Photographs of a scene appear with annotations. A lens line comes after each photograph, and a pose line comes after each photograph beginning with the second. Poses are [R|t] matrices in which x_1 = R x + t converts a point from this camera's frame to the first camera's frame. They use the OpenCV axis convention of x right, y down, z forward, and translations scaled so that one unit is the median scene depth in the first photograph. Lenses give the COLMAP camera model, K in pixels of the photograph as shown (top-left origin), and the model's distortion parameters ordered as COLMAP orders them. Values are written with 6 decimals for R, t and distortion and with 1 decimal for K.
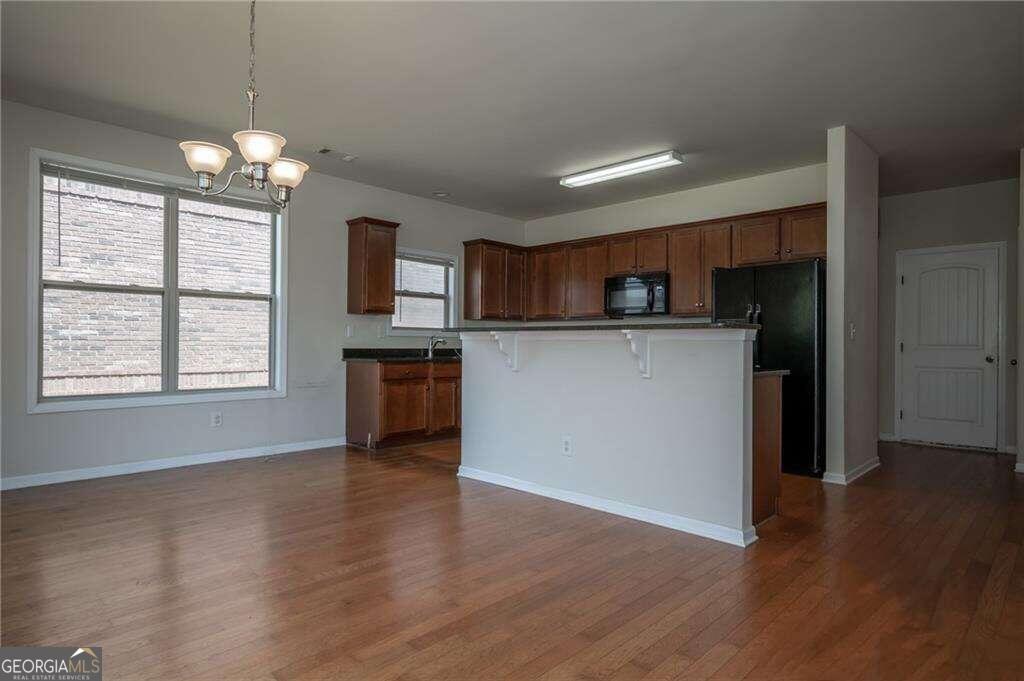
lens RADIAL K [[583.5, 0, 502.6], [0, 583.5, 342.8], [0, 0, 1]] dist [0.021779, 0.002366]
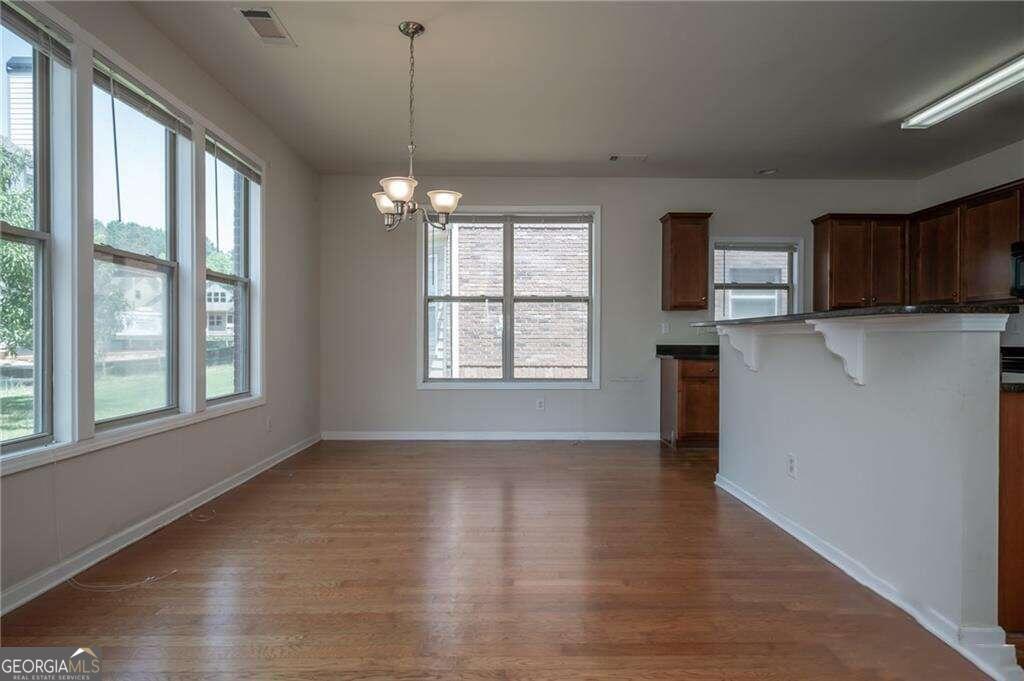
lens RADIAL K [[594.1, 0, 515.4], [0, 594.1, 345.2], [0, 0, 1]] dist [0.009453, -0.001525]
pose [[0.707140, 0.002578, -0.707069, 0.282674], [0.002465, 0.999978, 0.006111, 0.002710], [0.707070, -0.006064, 0.707118, 0.098136]]
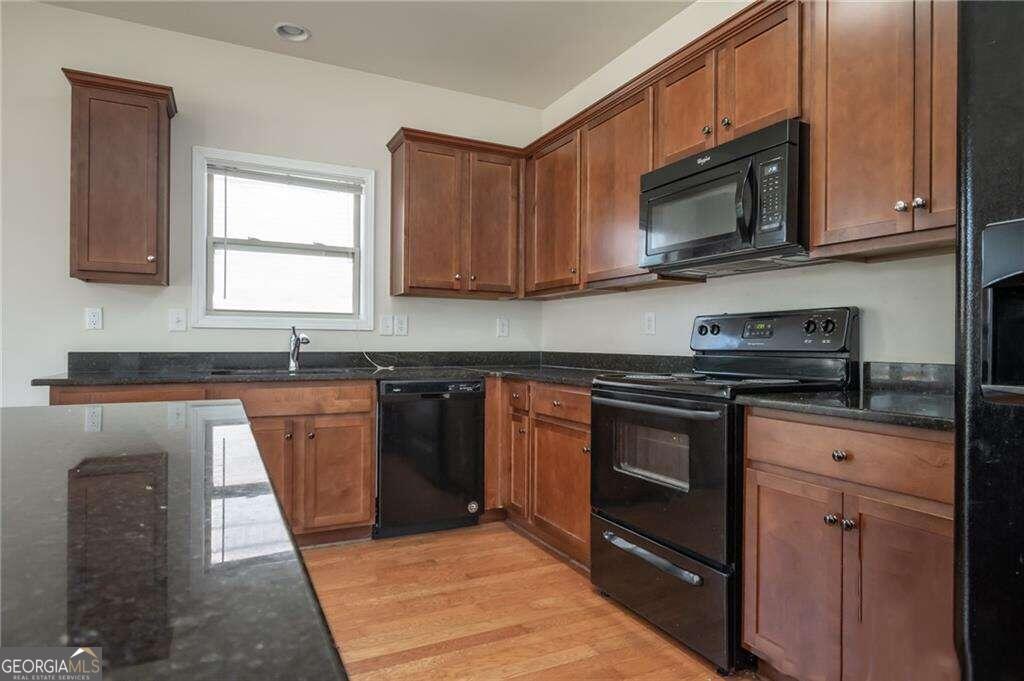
lens RADIAL K [[583.5, 0, 516.1], [0, 583.5, 336.8], [0, 0, 1]] dist [0.021779, 0.002366]
pose [[0.940354, 0.002506, -0.340190, 0.249540], [-0.004515, 0.999977, -0.005113, -0.002607], [0.340169, 0.006344, 0.940343, 0.659341]]
